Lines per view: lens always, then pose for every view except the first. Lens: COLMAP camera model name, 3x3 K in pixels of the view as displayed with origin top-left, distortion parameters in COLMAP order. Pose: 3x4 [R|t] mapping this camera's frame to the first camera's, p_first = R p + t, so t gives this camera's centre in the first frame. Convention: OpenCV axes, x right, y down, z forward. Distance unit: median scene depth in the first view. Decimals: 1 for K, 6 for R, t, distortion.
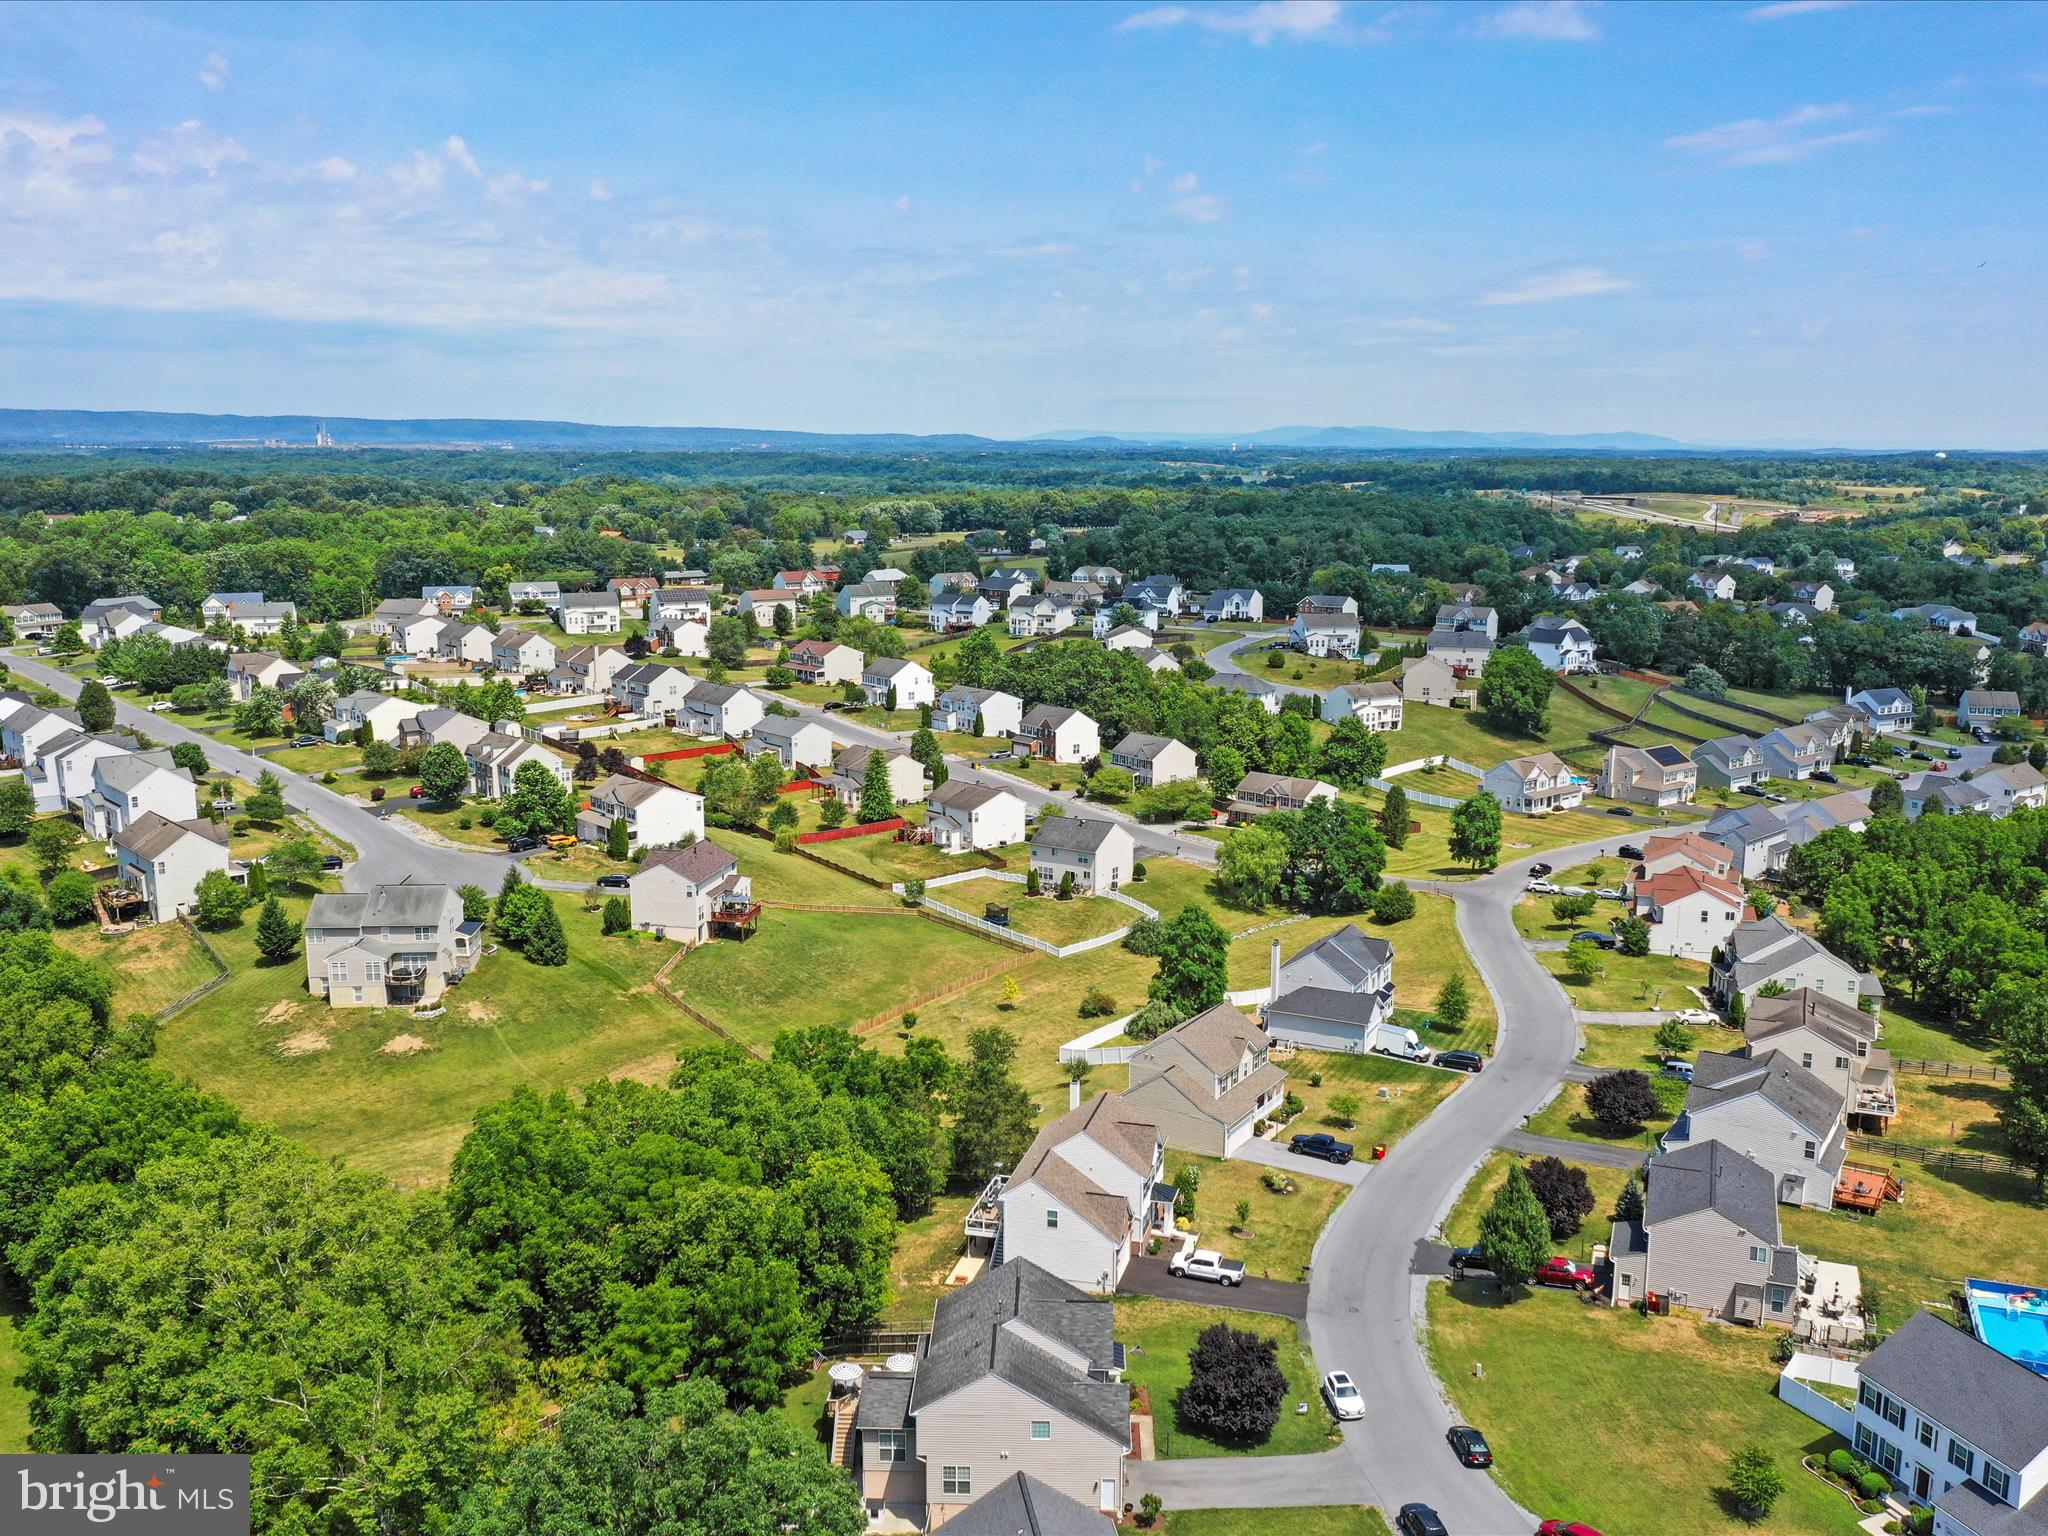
lens RADIAL K [[1797.9, 0, 1017.2], [0, 1797.9, 783.9], [0, 0, 1]] dist [-0.004867, -0.001315]
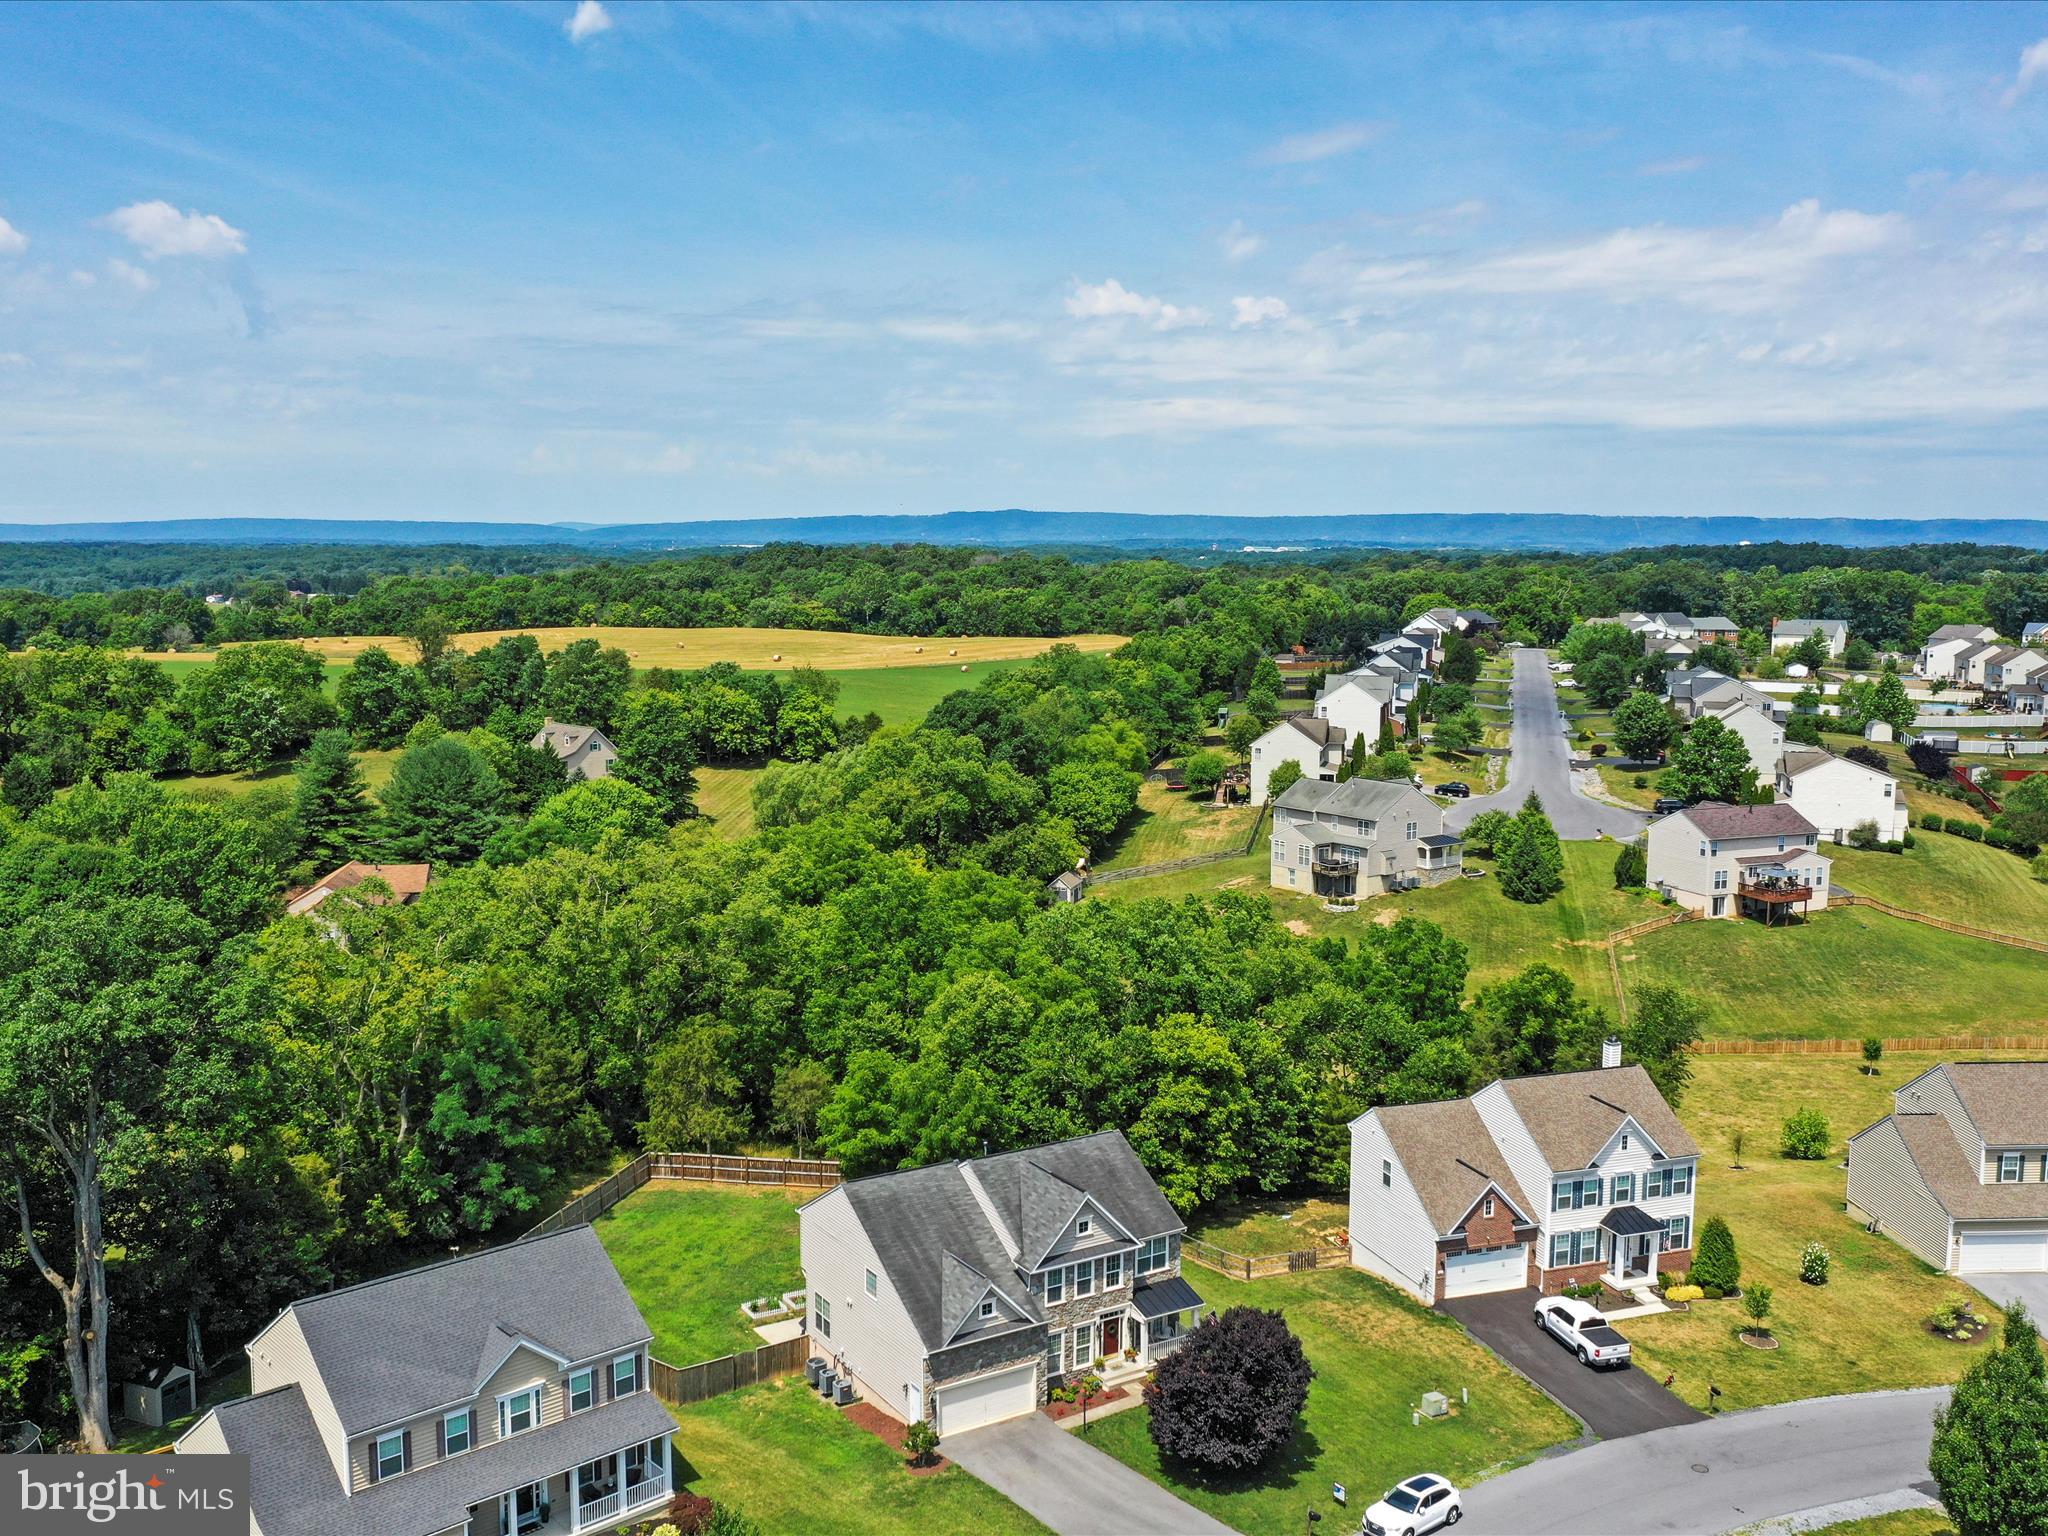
lens RADIAL K [[1797.9, 0, 1017.2], [0, 1797.9, 783.9], [0, 0, 1]] dist [-0.004867, -0.001315]
pose [[0.551044, 0.106267, -0.827682, 0.330118], [-0.157169, 0.987324, 0.022125, 0.065437], [0.819541, 0.117894, 0.560761, 0.310176]]
